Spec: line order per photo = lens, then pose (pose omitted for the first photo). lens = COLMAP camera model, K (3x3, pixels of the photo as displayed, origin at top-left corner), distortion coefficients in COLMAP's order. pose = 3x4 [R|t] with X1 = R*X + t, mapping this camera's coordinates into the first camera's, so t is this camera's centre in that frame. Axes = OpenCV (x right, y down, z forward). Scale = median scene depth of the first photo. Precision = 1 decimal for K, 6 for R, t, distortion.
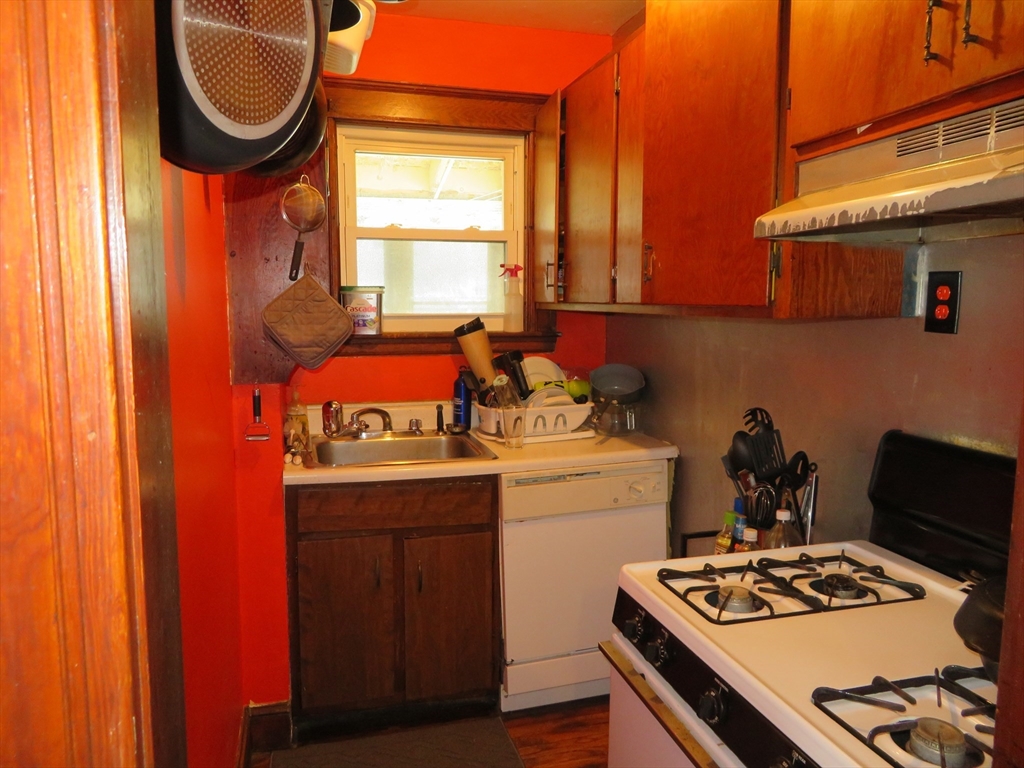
lens RADIAL K [[732.0, 0, 512.5], [0, 732.0, 385.7], [0, 0, 1]] dist [-0.011024, 0.005605]
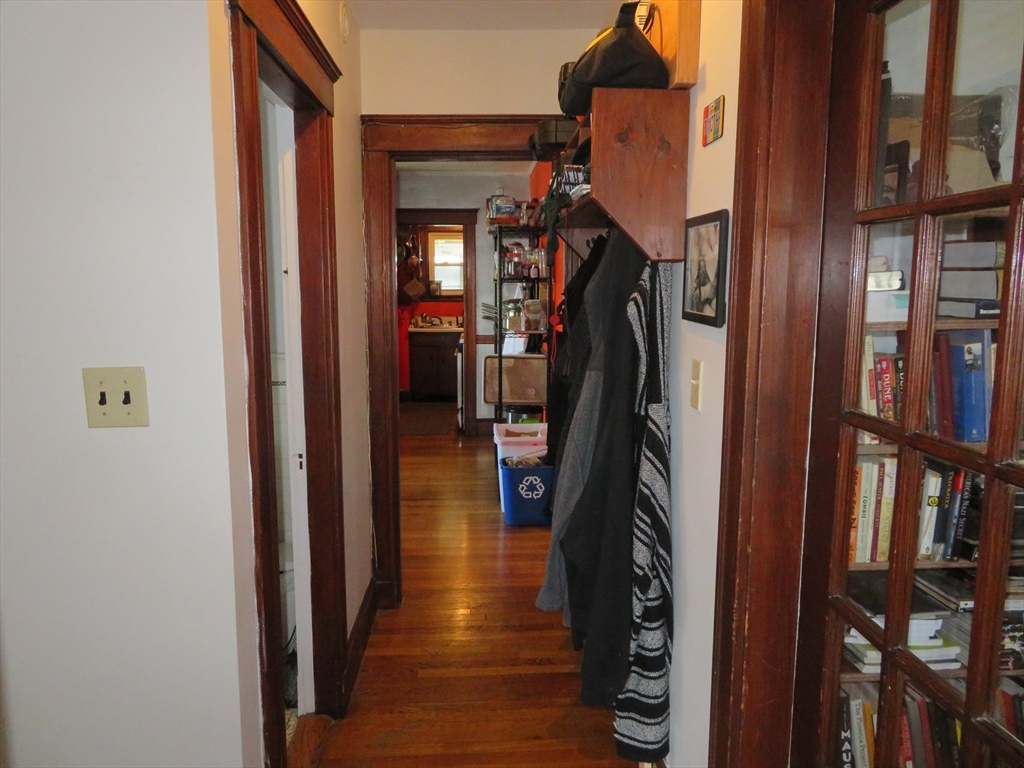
lens RADIAL K [[732.0, 0, 512.1], [0, 732.0, 383.6], [0, 0, 1]] dist [-0.011024, 0.005605]
pose [[0.976248, 0.029081, -0.214694, 1.038642], [-0.025023, 0.999454, 0.021595, 0.301018], [0.215205, -0.015710, 0.976443, -2.614796]]
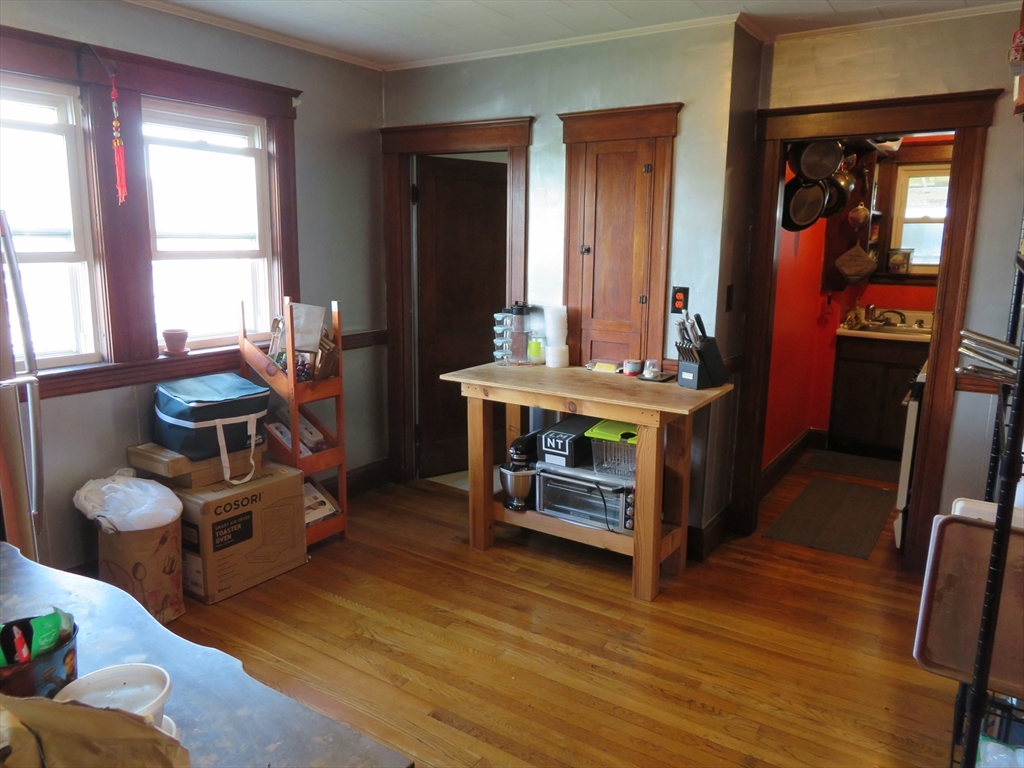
lens RADIAL K [[732.0, 0, 513.8], [0, 732.0, 387.7], [0, 0, 1]] dist [-0.011024, 0.005605]
pose [[0.664255, 0.152264, -0.731834, 0.711219], [-0.094897, 0.988290, 0.119487, 0.115414], [0.741458, -0.009921, 0.670926, -1.292233]]
